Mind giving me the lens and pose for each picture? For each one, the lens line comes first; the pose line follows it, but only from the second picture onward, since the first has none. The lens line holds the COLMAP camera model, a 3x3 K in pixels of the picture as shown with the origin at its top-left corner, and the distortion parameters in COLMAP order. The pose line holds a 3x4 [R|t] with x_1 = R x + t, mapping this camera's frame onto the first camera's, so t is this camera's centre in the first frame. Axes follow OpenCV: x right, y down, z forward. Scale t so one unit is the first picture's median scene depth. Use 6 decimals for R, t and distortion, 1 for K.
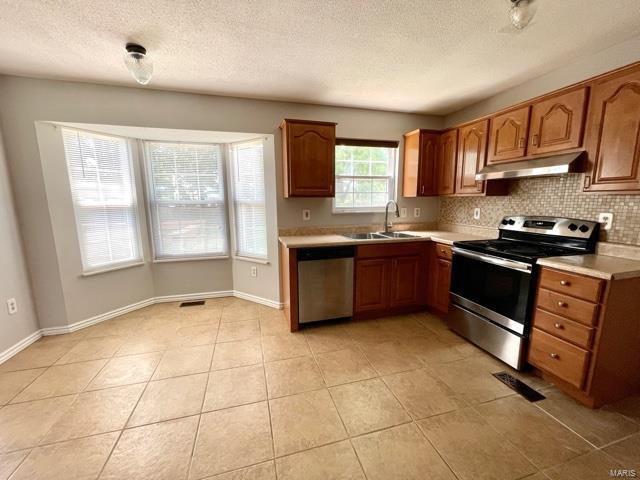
lens RADIAL K [[258.6, 0, 320.4], [0, 258.6, 242.4], [0, 0, 1]] dist [-0.000690, 0.000087]
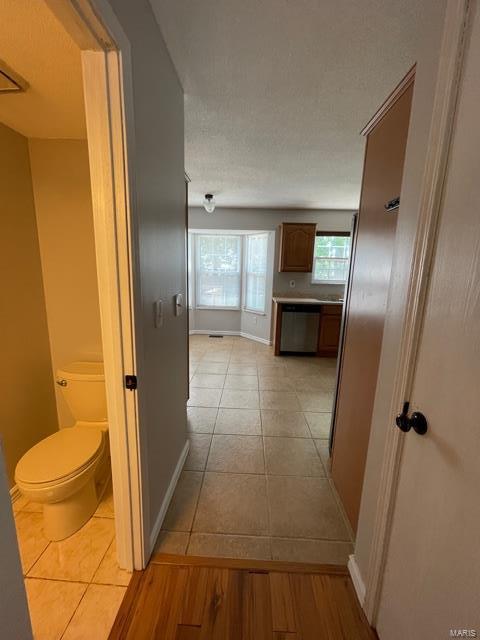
lens RADIAL K [[258.6, 0, 237.8], [0, 258.6, 318.9], [0, 0, 1]] dist [-0.000690, 0.000087]
pose [[0.946400, 0.088152, -0.310735, 0.134004], [-0.083183, 0.996105, 0.029234, 0.081721], [0.312102, -0.001820, 0.950047, -0.534902]]
